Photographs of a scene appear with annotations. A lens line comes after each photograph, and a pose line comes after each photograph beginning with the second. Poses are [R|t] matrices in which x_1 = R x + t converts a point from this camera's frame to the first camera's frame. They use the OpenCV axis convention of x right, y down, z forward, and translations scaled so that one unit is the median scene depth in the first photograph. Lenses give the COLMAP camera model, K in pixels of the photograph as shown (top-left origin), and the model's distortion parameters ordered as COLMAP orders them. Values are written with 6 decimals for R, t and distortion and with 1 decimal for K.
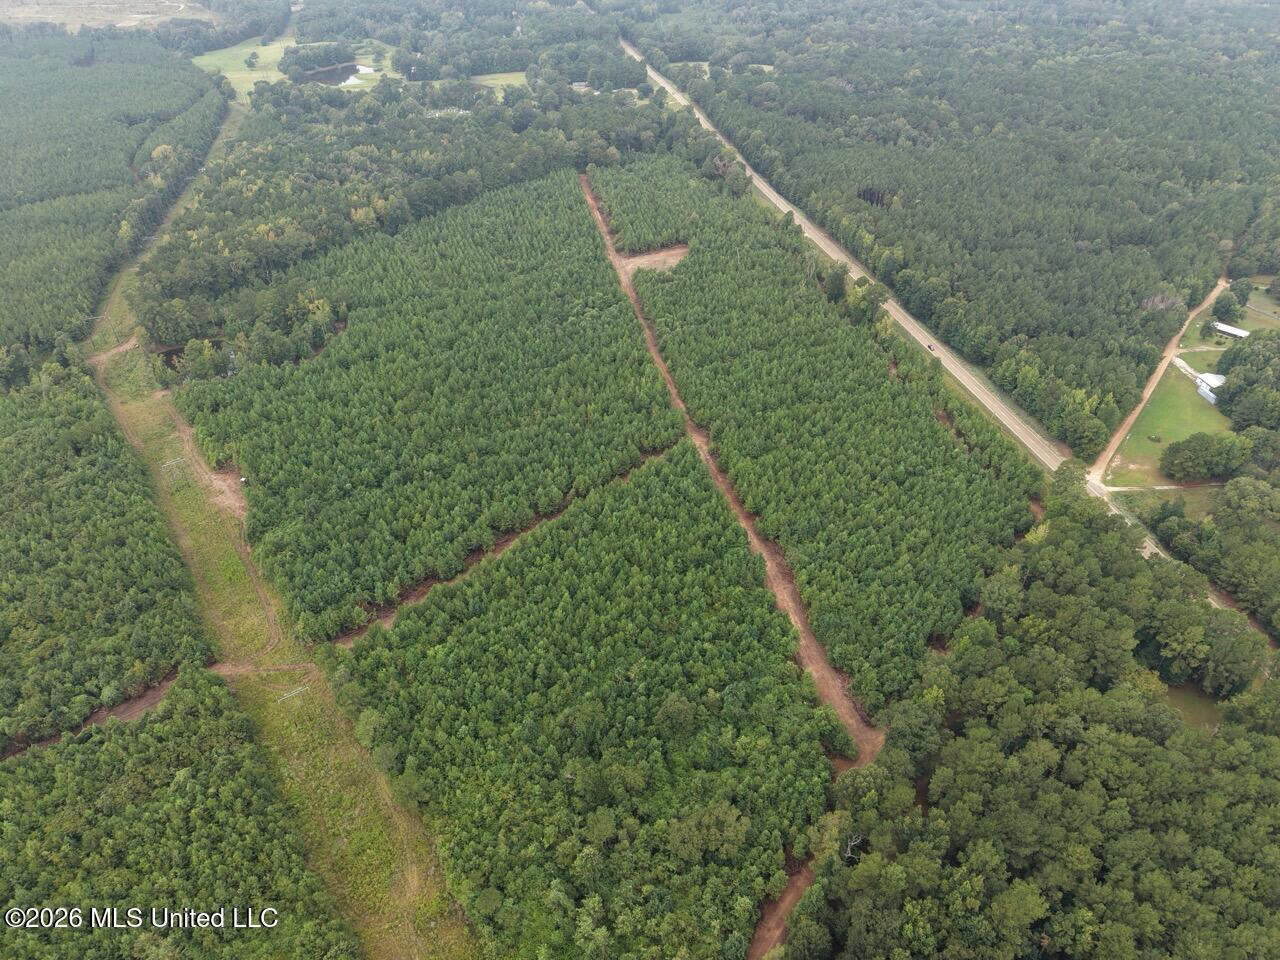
lens RADIAL K [[857.2, 0, 640.0], [0, 857.2, 480.0], [0, 0, 1]] dist [0.026600, -0.026078]
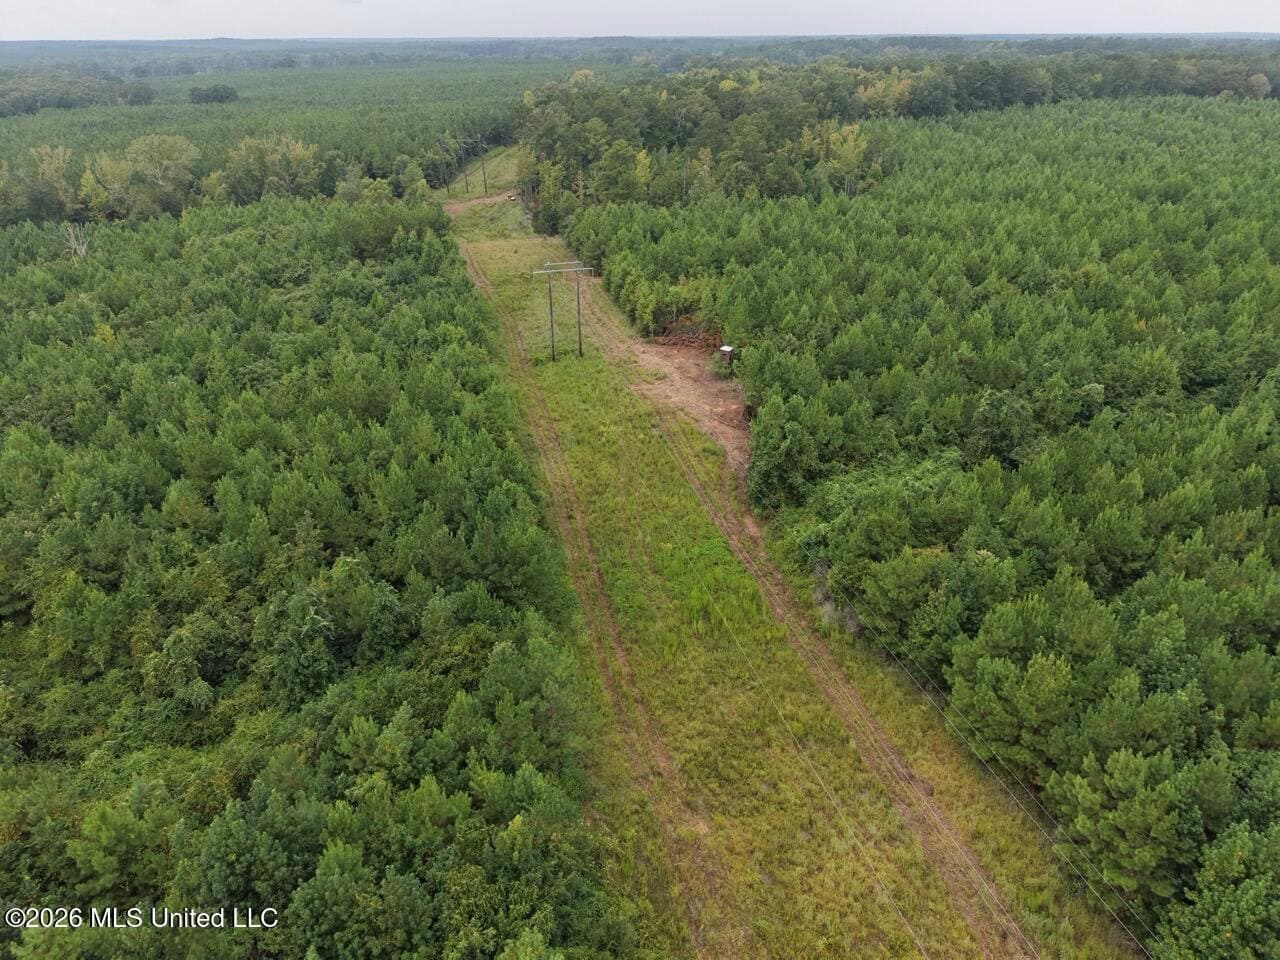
lens RADIAL K [[857.2, 0, 640.0], [0, 857.2, 480.0], [0, 0, 1]] dist [0.026600, -0.026078]
pose [[0.931883, 0.161590, -0.324782, -0.464369], [-0.209237, 0.970798, -0.117350, 0.122290], [0.296335, 0.177313, 0.938480, 0.840652]]
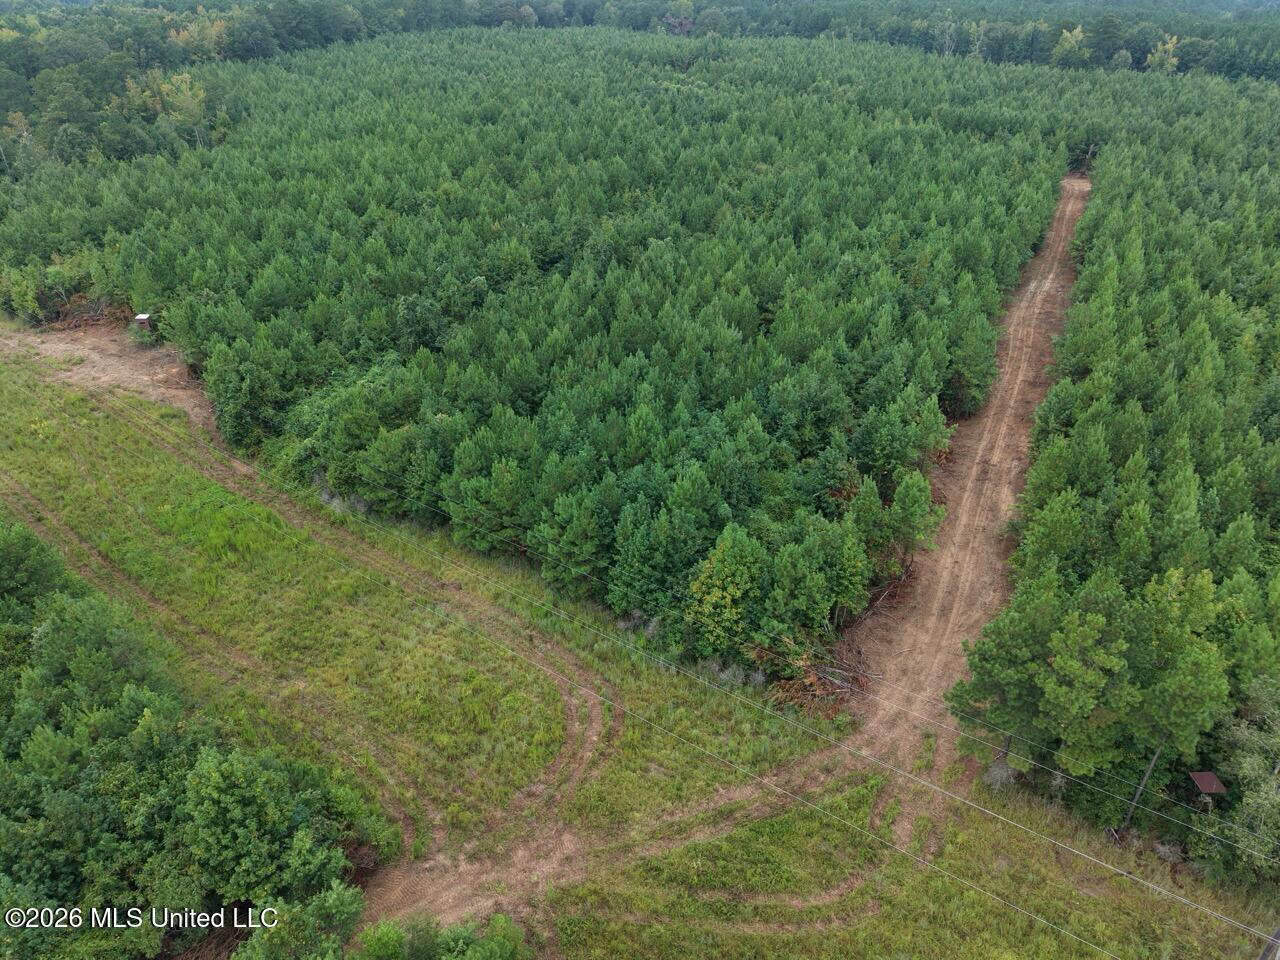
lens RADIAL K [[857.2, 0, 640.0], [0, 857.2, 480.0], [0, 0, 1]] dist [0.026600, -0.026078]
pose [[0.950810, -0.163409, 0.263167, -0.466051], [0.186184, 0.980435, -0.063893, 0.149849], [-0.247578, 0.109747, 0.962632, 0.785219]]
